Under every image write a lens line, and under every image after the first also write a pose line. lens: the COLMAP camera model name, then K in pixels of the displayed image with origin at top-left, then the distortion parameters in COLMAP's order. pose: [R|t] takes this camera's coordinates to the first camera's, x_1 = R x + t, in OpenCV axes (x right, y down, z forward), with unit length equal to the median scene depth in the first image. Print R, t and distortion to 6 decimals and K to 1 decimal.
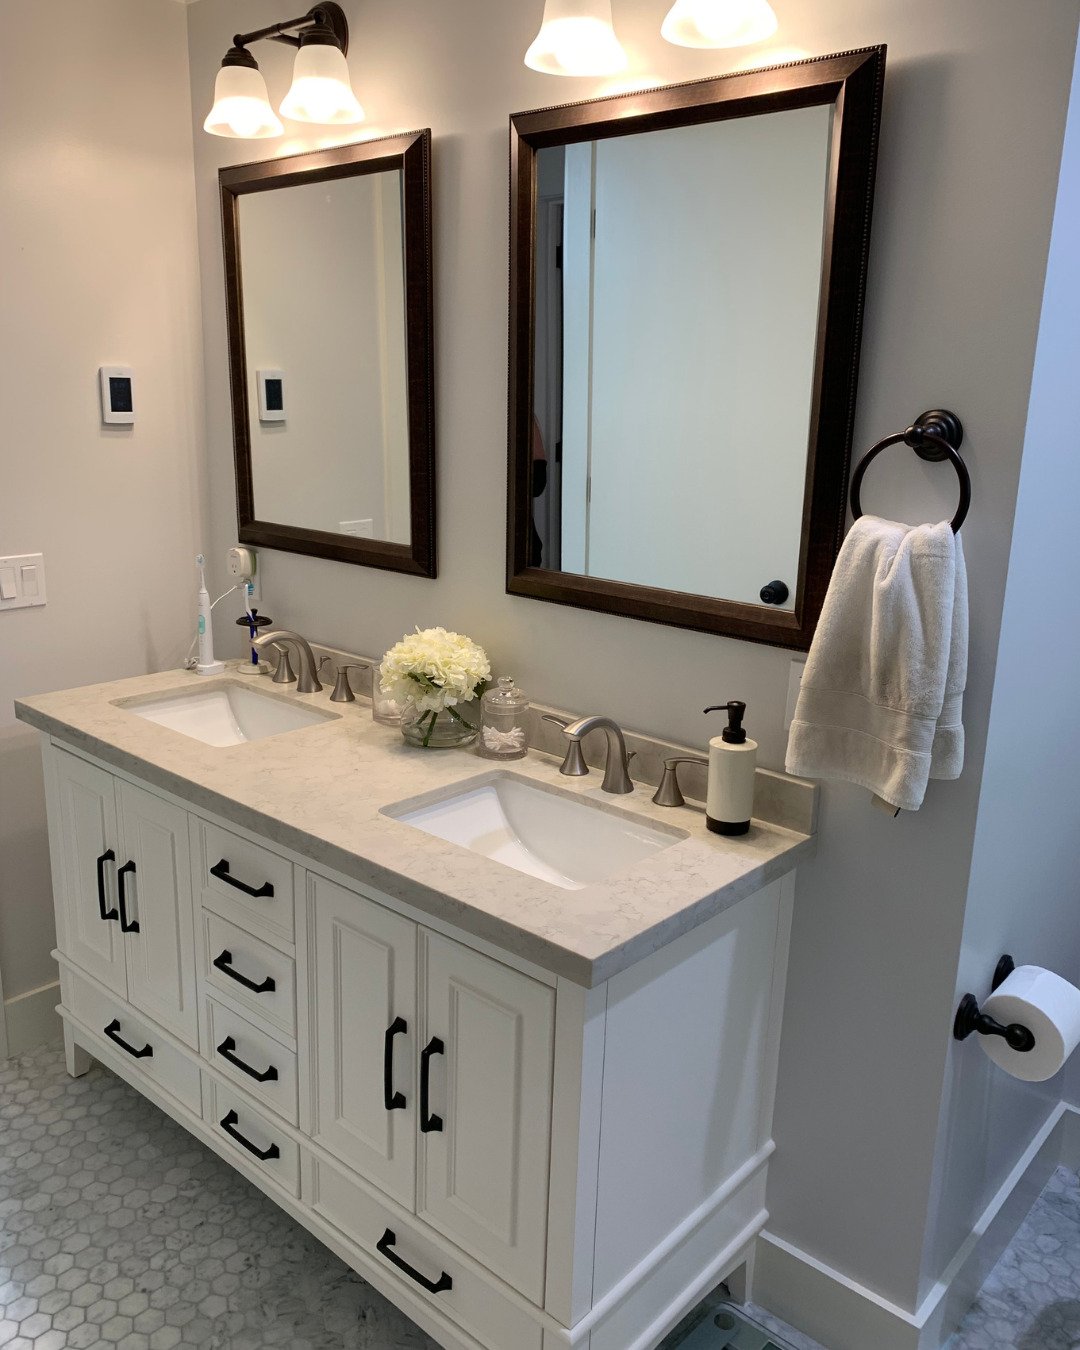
lens RADIAL K [[1107.3, 0, 540.0], [0, 1107.3, 675.0], [0, 0, 1]] dist [0.004550, 0.001447]
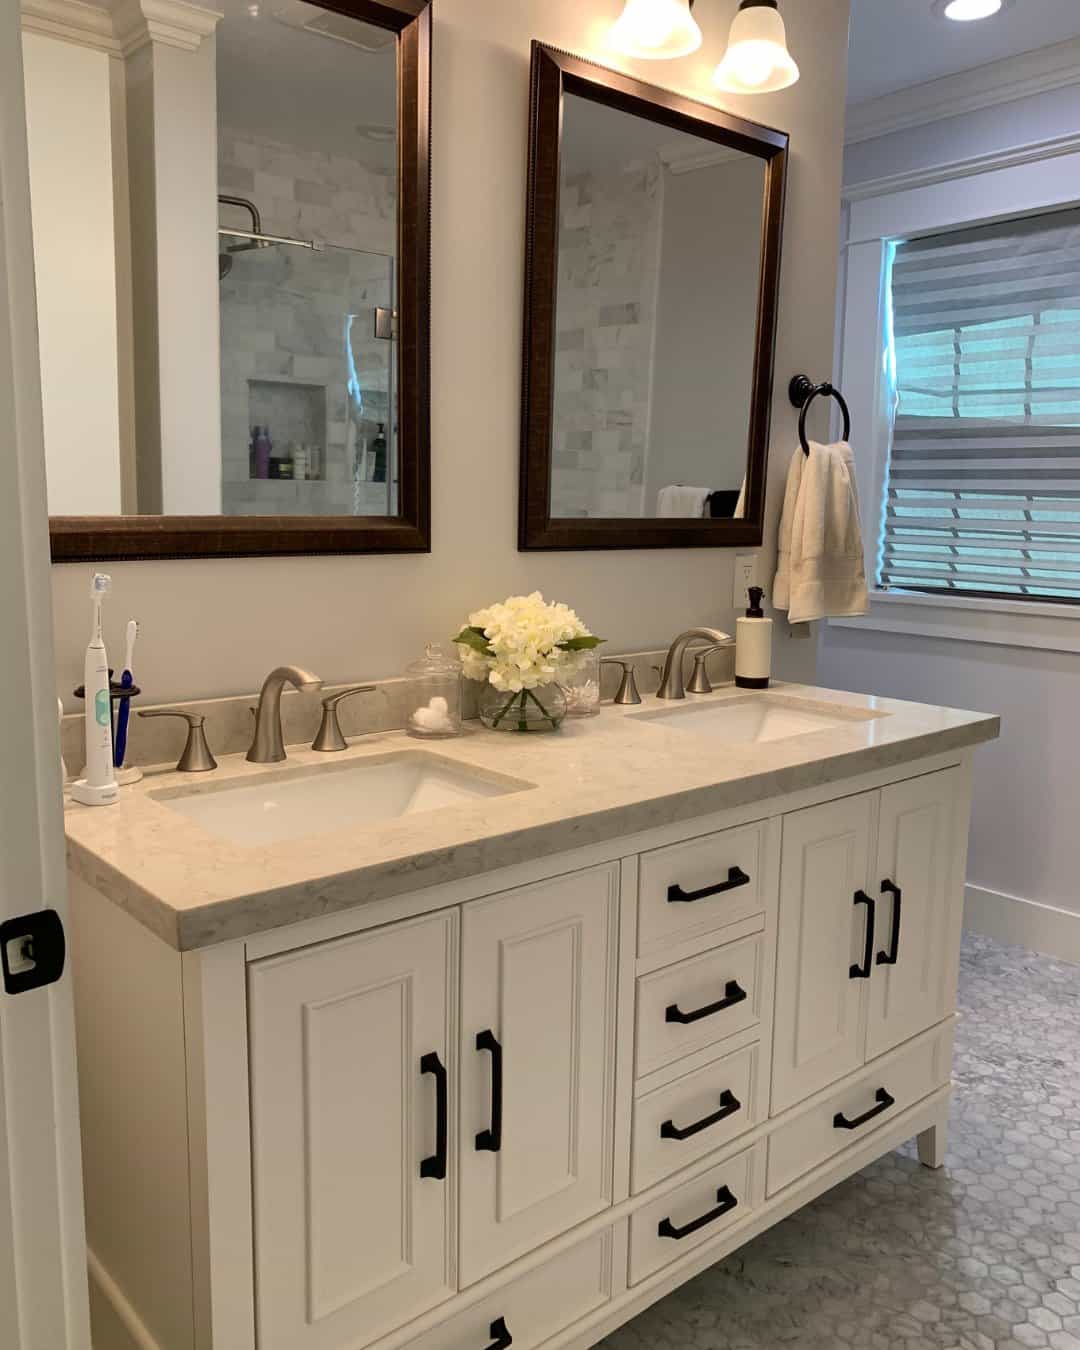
lens RADIAL K [[1107.3, 0, 540.0], [0, 1107.3, 675.0], [0, 0, 1]] dist [0.004550, 0.001447]
pose [[0.138433, -0.183077, 0.973303, -1.057329], [0.232707, 0.961264, 0.147714, -0.117982], [-0.962644, 0.206046, 0.175674, 0.938674]]
